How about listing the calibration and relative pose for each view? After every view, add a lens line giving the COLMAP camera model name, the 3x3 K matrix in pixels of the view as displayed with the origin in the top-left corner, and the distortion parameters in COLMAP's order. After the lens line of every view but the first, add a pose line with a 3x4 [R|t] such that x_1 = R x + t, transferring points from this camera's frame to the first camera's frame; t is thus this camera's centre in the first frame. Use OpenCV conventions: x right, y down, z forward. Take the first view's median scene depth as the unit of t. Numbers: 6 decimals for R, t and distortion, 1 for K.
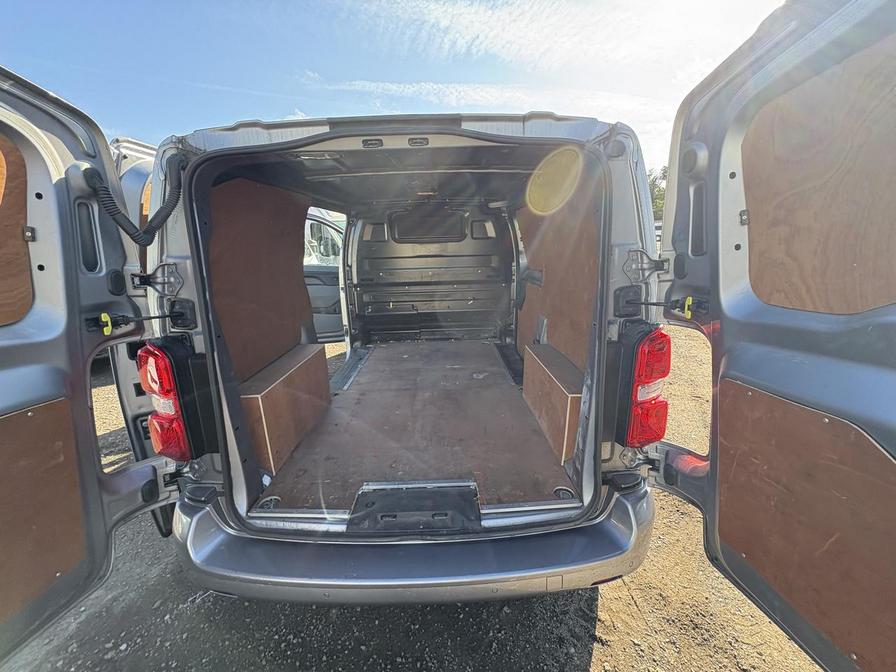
lens RADIAL K [[355.3, 0, 449.4], [0, 355.3, 339.5], [0, 0, 1]] dist [-0.000884, -0.000293]
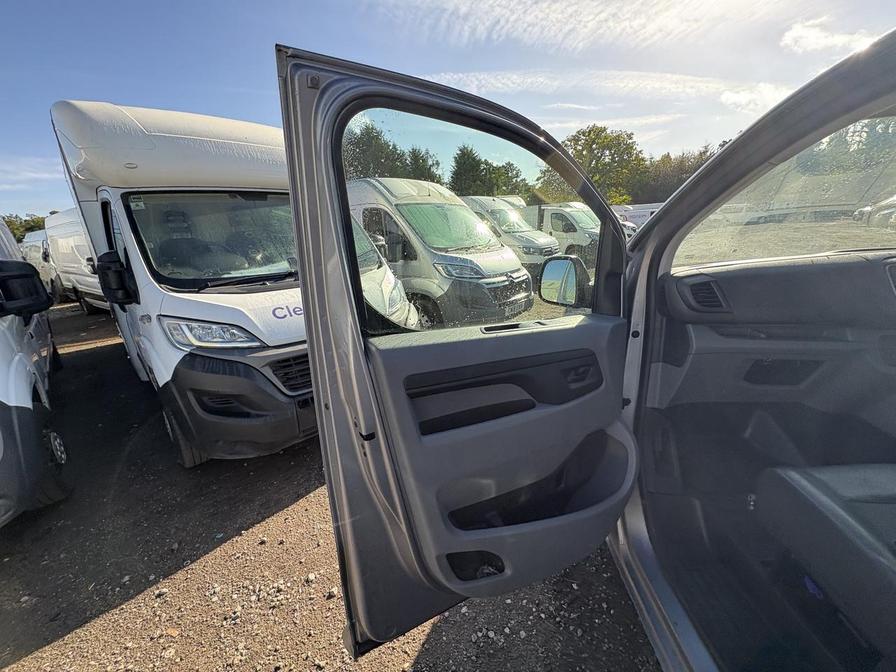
lens RADIAL K [[355.3, 0, 447.6], [0, 355.3, 336.2], [0, 0, 1]] dist [-0.000884, -0.000293]
pose [[0.997737, -0.013416, -0.065887, -1.234205], [0.014103, 0.999851, 0.009975, -0.641935], [0.065743, -0.010882, 0.997777, 2.298981]]
